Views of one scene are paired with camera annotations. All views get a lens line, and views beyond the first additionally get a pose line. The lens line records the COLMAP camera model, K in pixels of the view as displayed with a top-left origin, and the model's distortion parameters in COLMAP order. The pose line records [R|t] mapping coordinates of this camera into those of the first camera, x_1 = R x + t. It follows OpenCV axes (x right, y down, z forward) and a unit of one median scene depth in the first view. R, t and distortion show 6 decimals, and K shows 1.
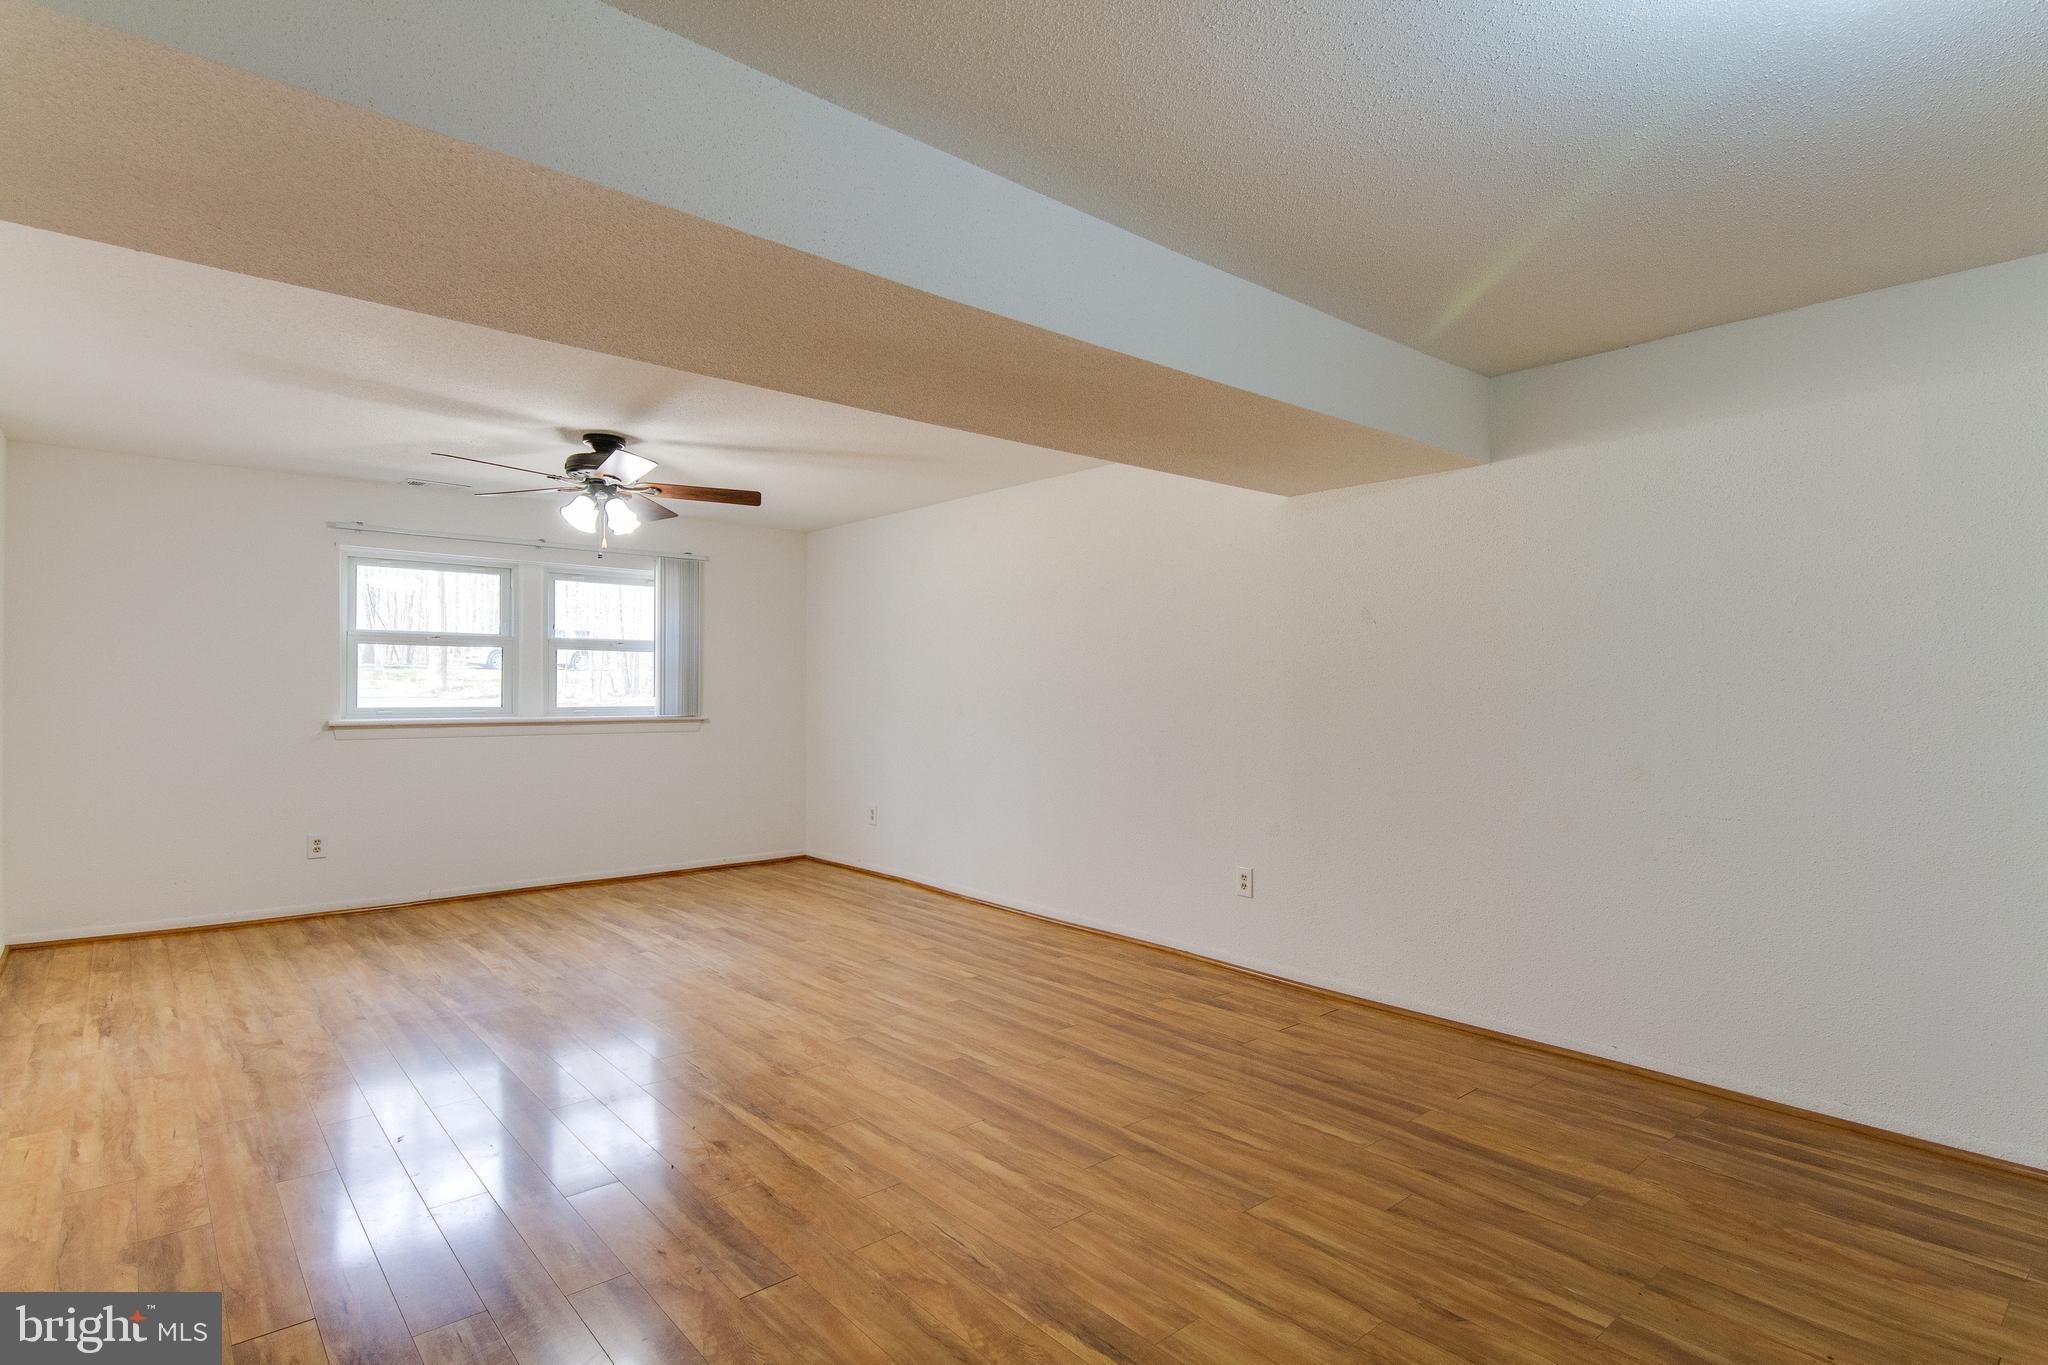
lens RADIAL K [[1032.6, 0, 1020.9], [0, 1032.6, 686.7], [0, 0, 1]] dist [0.003414, -0.004260]
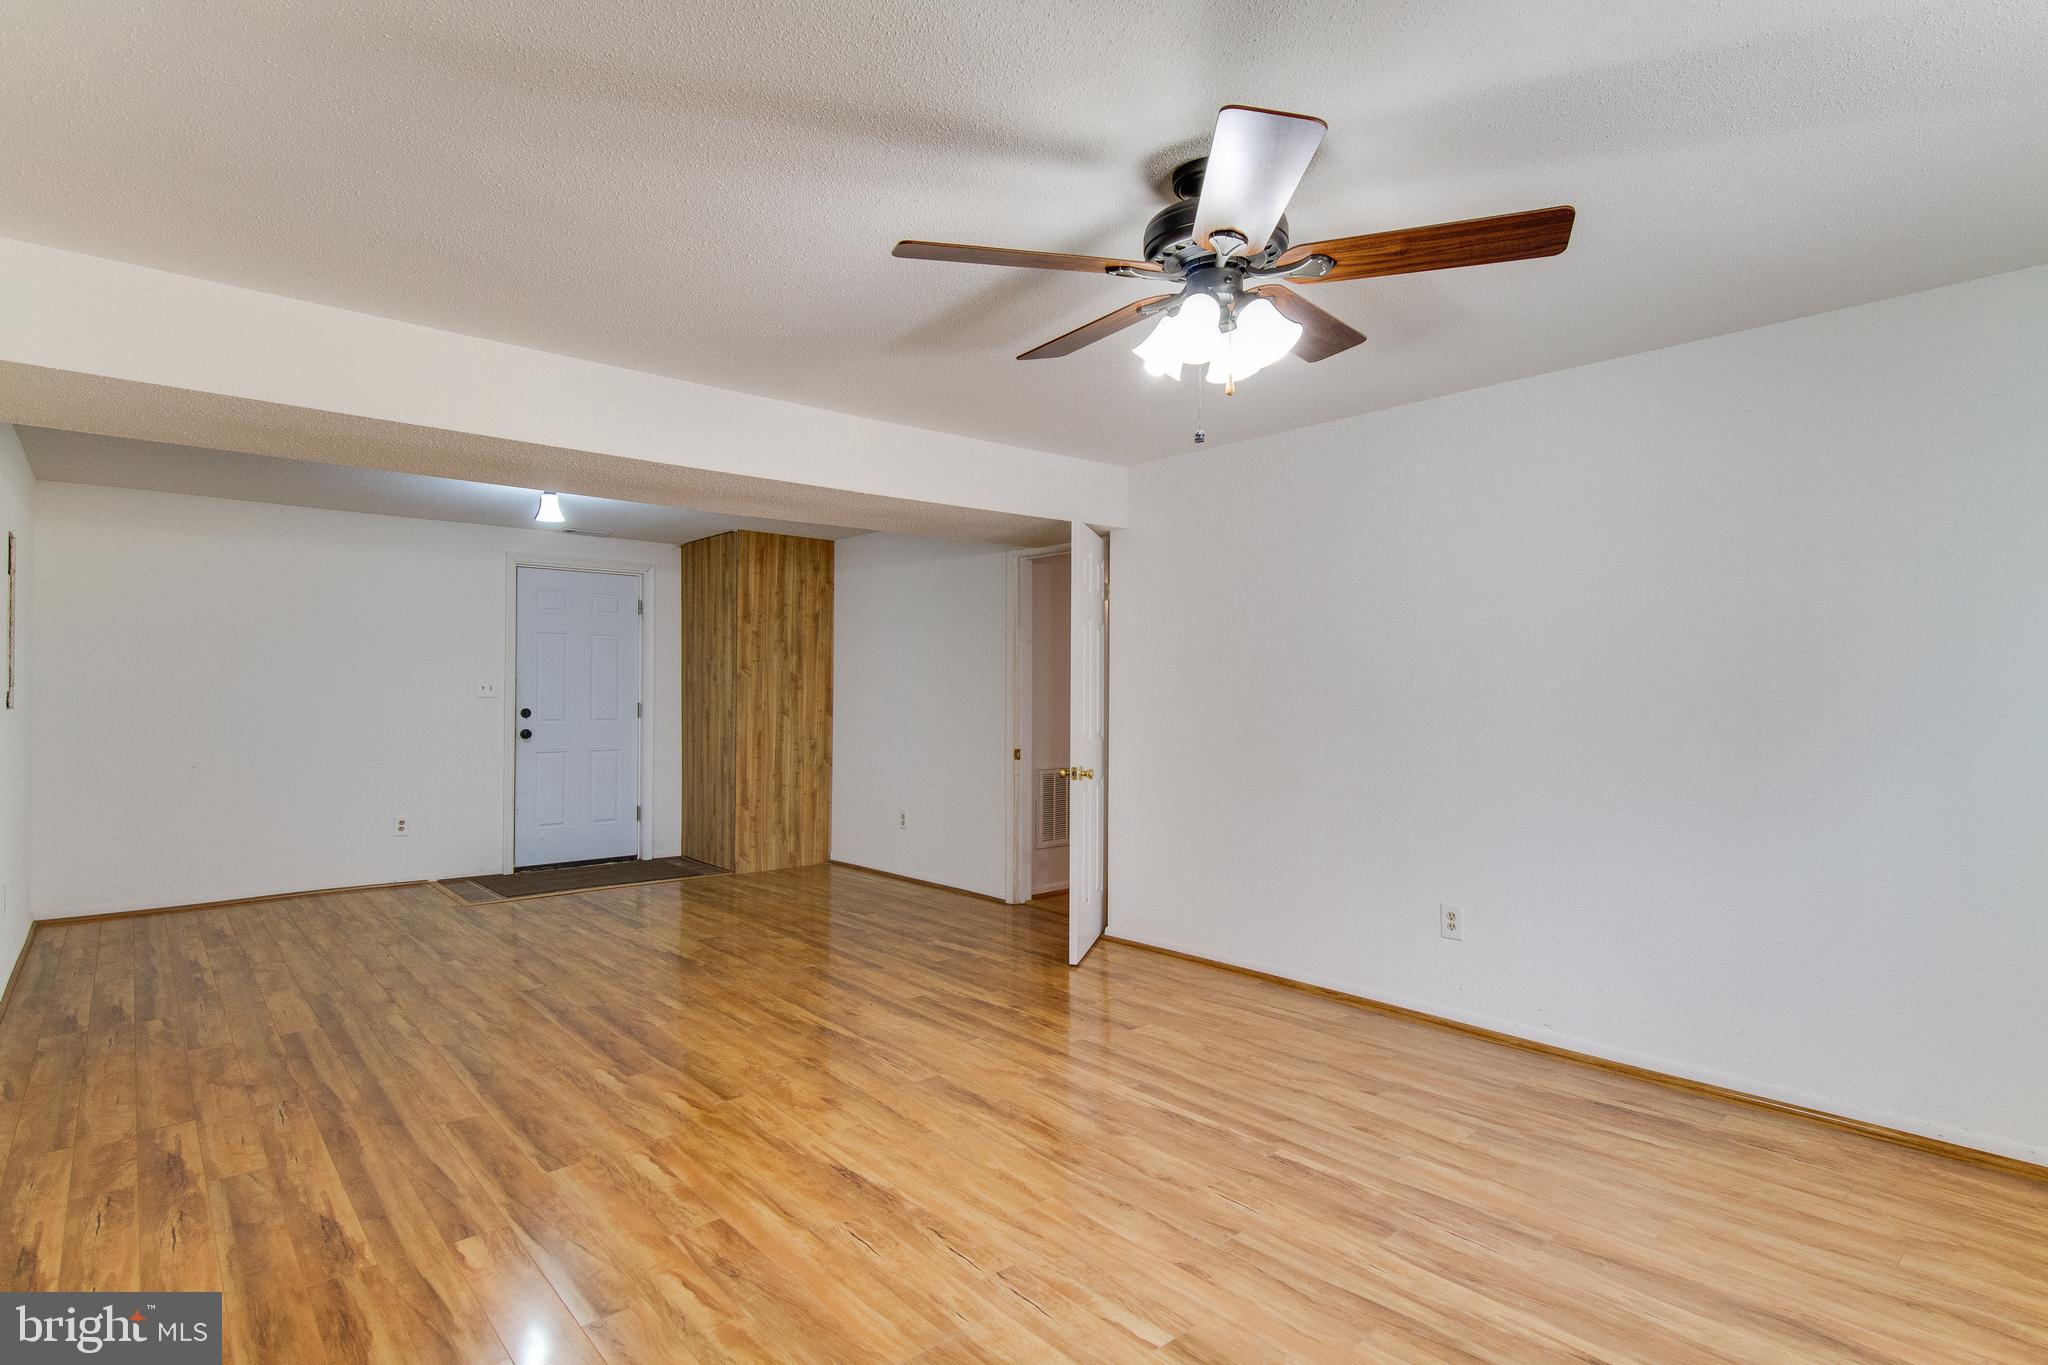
lens RADIAL K [[1032.6, 0, 1023.3], [0, 1032.6, 678.5], [0, 0, 1]] dist [0.003414, -0.004260]
pose [[-0.999969, -0.007400, -0.002770, -0.406821], [-0.007365, 0.999896, -0.012381, -0.004720], [0.002862, -0.012360, -0.999920, 1.898303]]
